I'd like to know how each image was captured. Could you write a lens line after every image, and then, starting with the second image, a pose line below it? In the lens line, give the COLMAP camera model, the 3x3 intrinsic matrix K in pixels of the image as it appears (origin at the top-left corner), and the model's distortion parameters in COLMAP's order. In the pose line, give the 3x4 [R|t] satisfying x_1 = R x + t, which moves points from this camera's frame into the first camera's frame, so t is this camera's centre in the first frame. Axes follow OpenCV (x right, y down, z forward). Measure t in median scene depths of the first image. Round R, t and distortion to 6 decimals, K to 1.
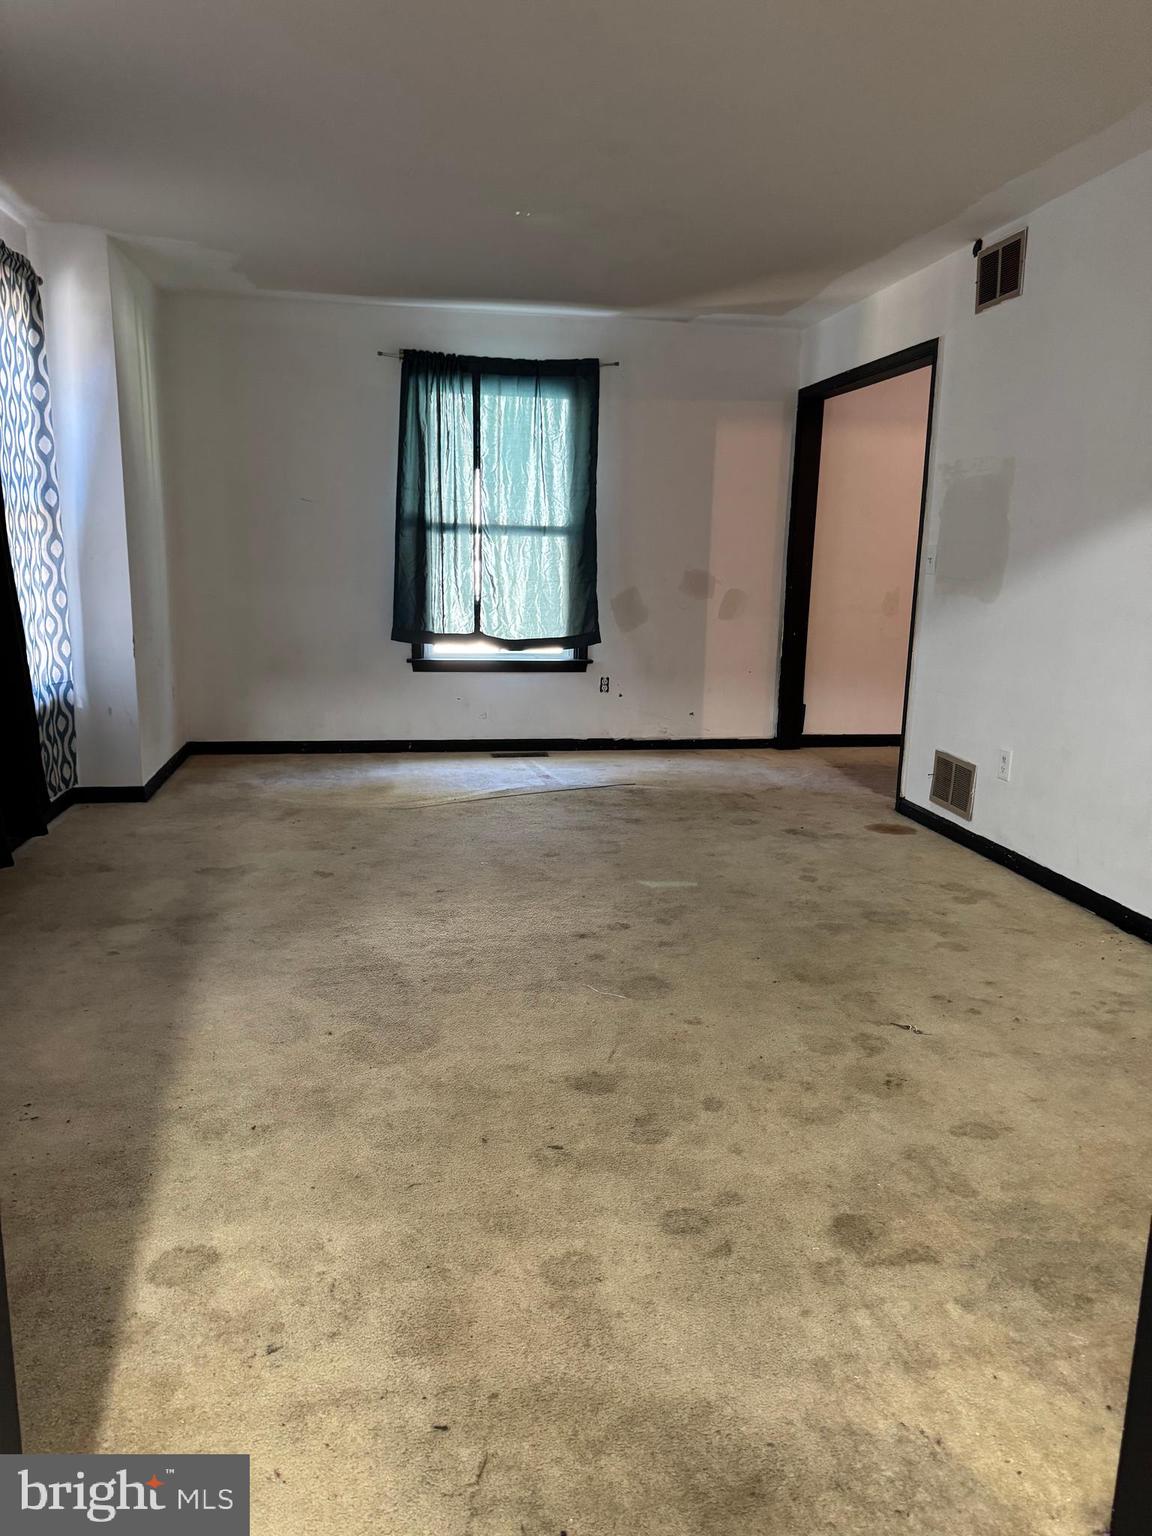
lens RADIAL K [[1080.4, 0, 576.3], [0, 1080.4, 772.9], [0, 0, 1]] dist [0.115645, -0.161201]
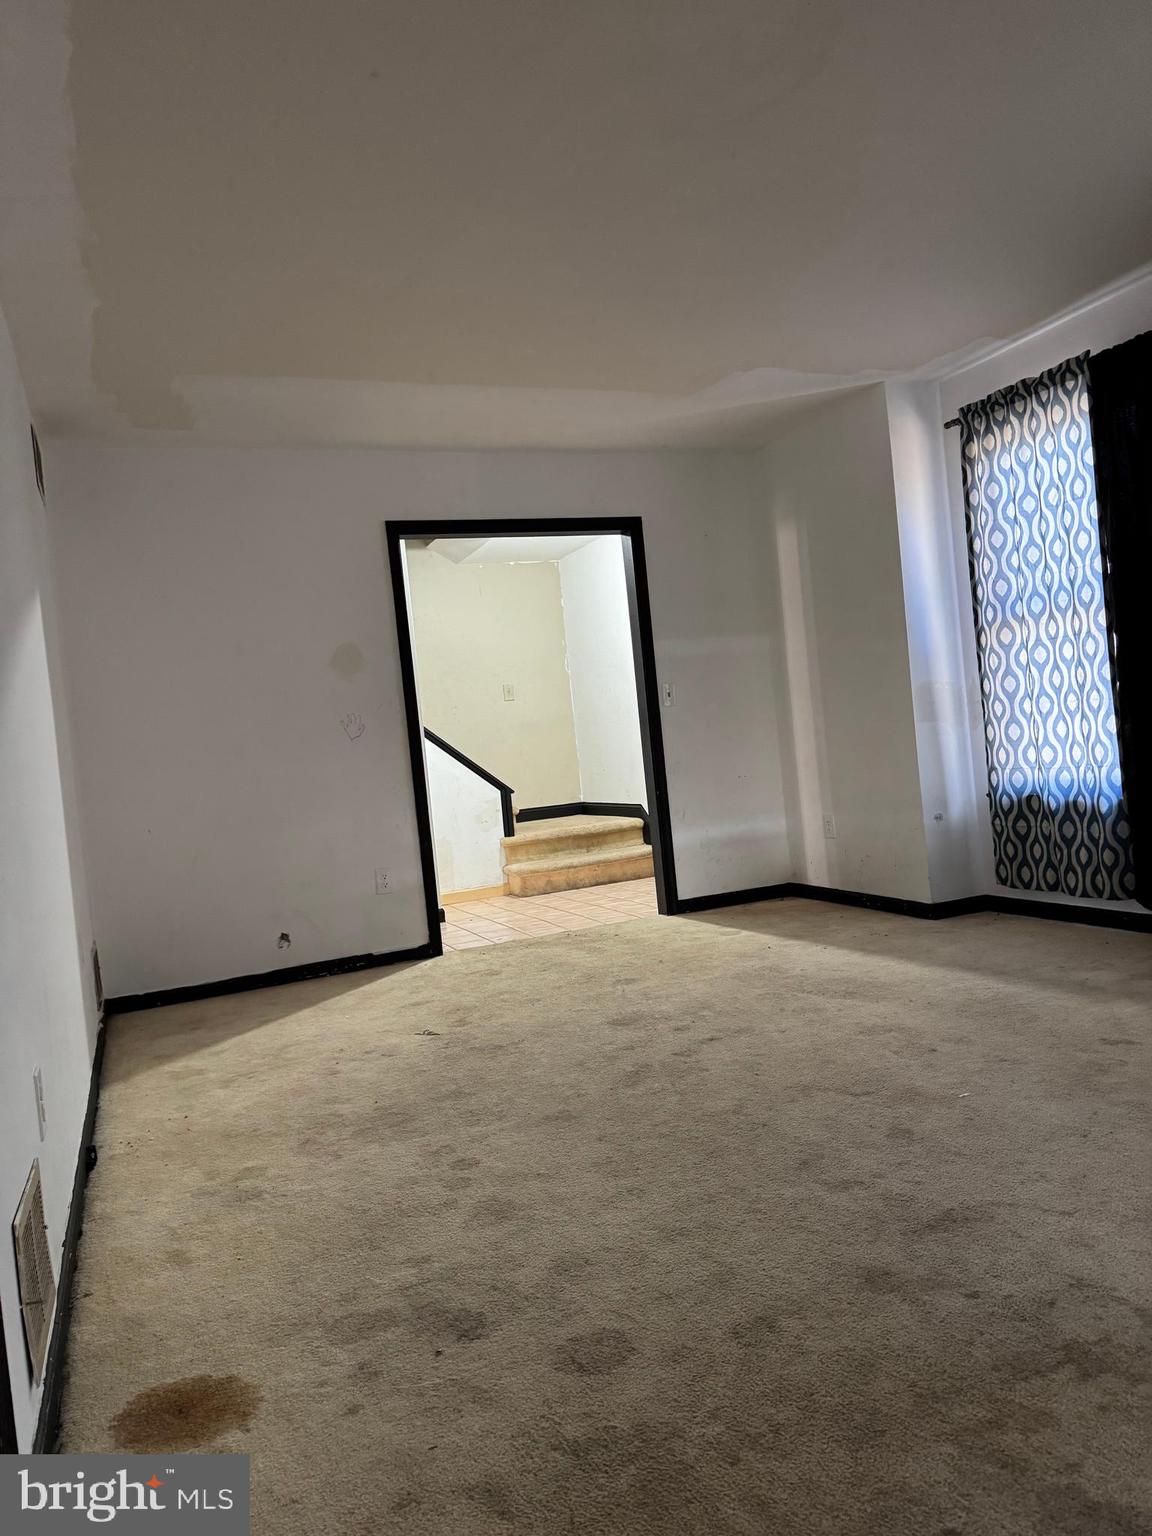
lens RADIAL K [[1080.4, 0, 576.3], [0, 1080.4, 772.9], [0, 0, 1]] dist [0.115645, -0.161201]
pose [[-0.973217, 0.083902, -0.214030, 0.289497], [0.036160, 0.975300, 0.217906, -0.279869], [0.227026, 0.204331, -0.952212, 1.696979]]
